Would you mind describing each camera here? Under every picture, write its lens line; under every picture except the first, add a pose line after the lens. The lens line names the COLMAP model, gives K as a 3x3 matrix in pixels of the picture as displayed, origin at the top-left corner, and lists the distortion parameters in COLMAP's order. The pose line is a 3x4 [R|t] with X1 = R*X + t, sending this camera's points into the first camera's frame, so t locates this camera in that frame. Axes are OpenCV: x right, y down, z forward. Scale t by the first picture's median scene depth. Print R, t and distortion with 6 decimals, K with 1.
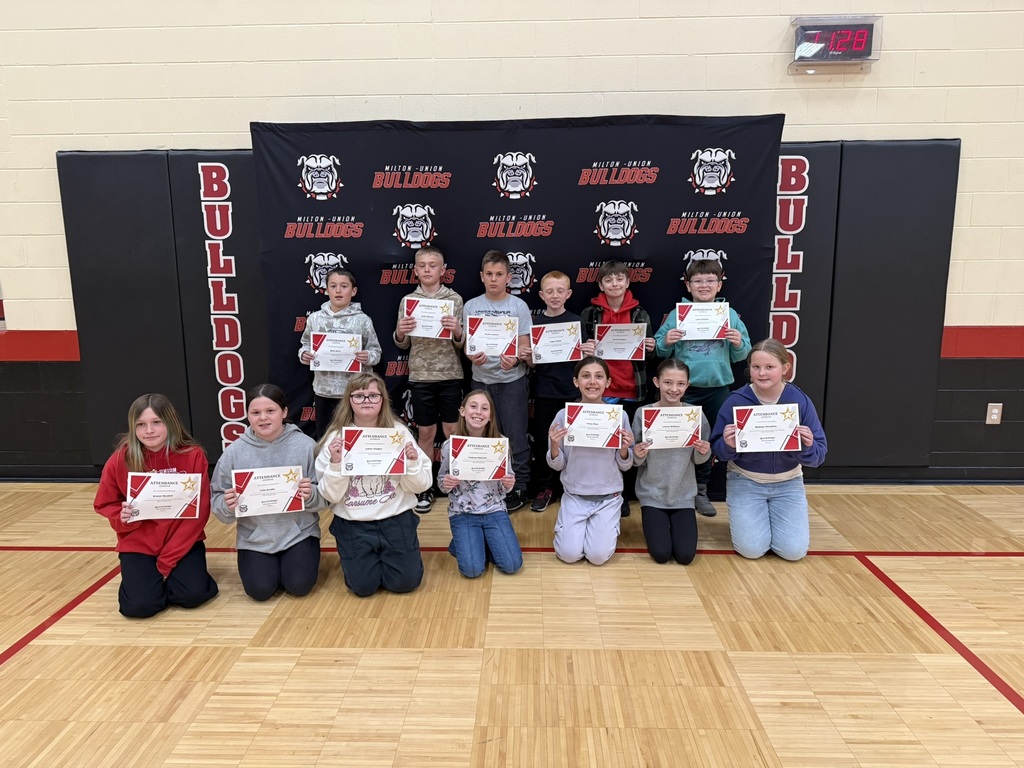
lens RADIAL K [[723.6, 0, 513.1], [0, 723.6, 383.5], [0, 0, 1]] dist [0.044943, -0.059315]
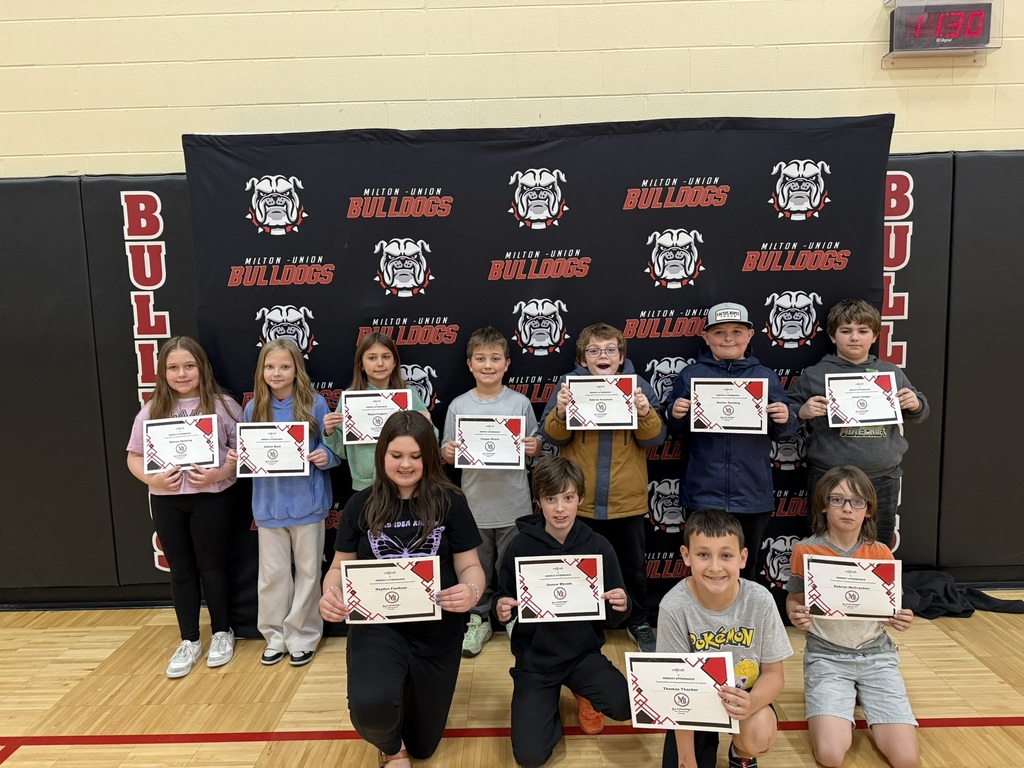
lens RADIAL K [[723.6, 0, 525.4], [0, 723.6, 382.6], [0, 0, 1]] dist [0.044943, -0.059315]
pose [[0.999458, -0.020568, 0.025719, -0.034051], [0.022087, 0.997938, -0.060269, -0.050890], [-0.024426, 0.060804, 0.997851, 0.257805]]
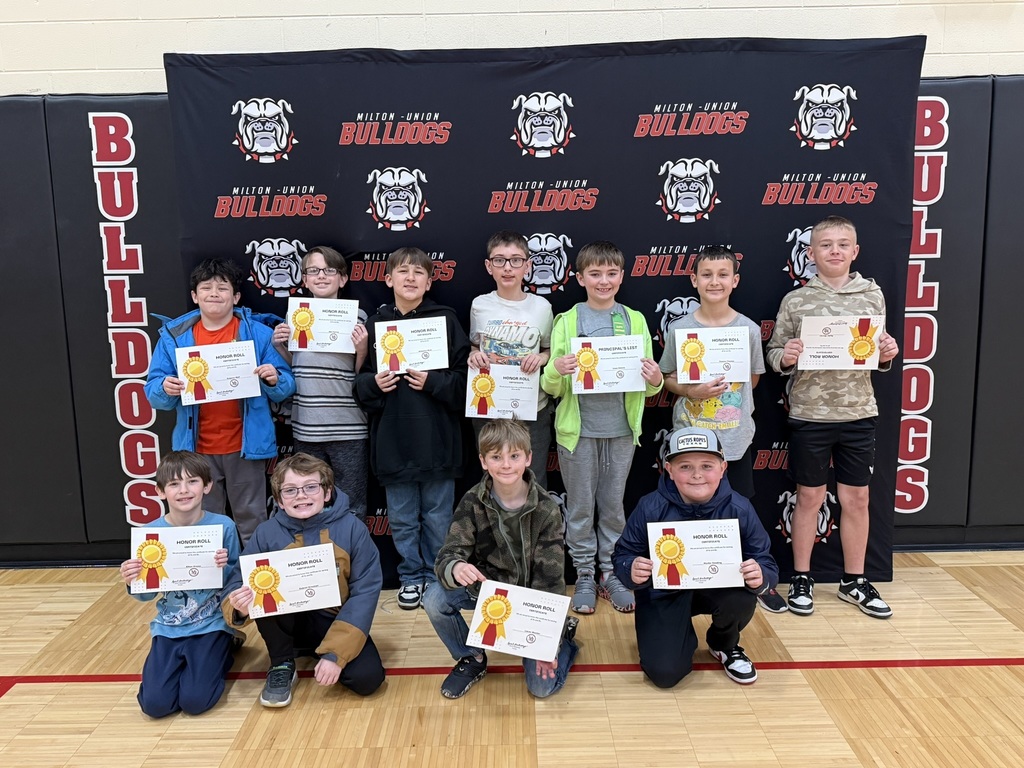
lens RADIAL K [[908.1, 0, 518.5], [0, 908.1, 383.4], [0, 0, 1]] dist [0.032298, -0.044779]
pose [[0.999505, -0.015968, 0.027106, -0.049108], [0.016462, 0.999700, -0.018123, -0.020670], [-0.026808, 0.018560, 0.999468, 0.122813]]
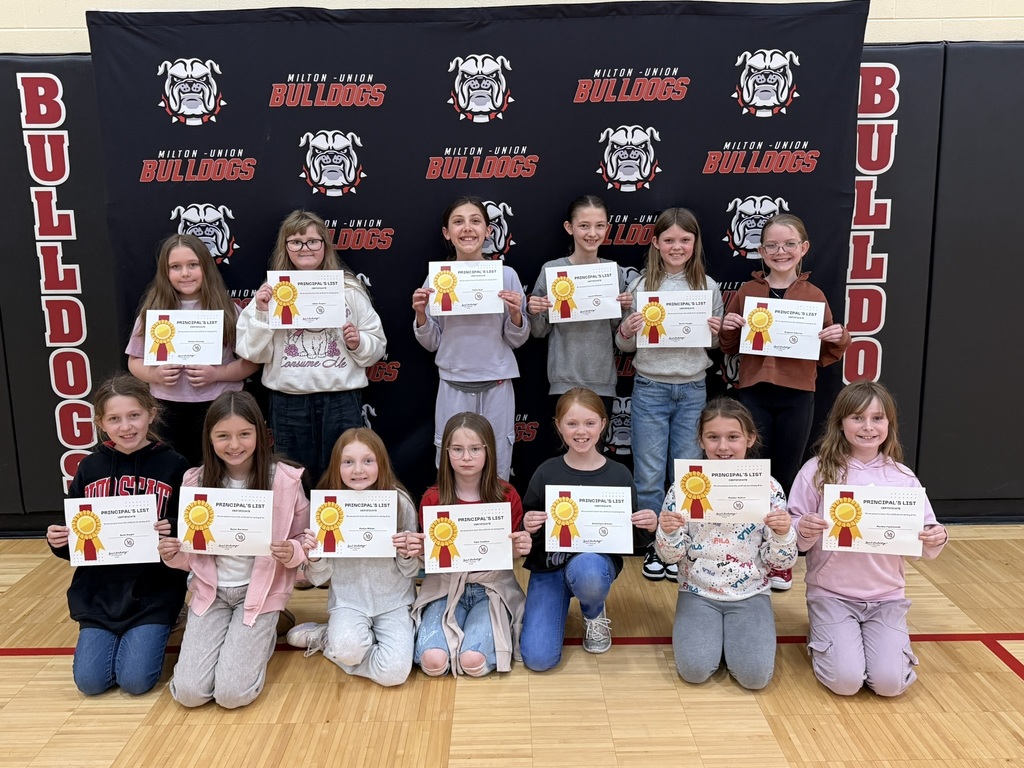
lens RADIAL K [[908.1, 0, 517.3], [0, 908.1, 379.3], [0, 0, 1]] dist [0.032298, -0.044779]
pose [[0.999323, -0.011861, 0.034818, 0.003574], [0.011568, 0.999896, 0.008597, -0.019623], [-0.034917, -0.008188, 0.999357, 0.137050]]
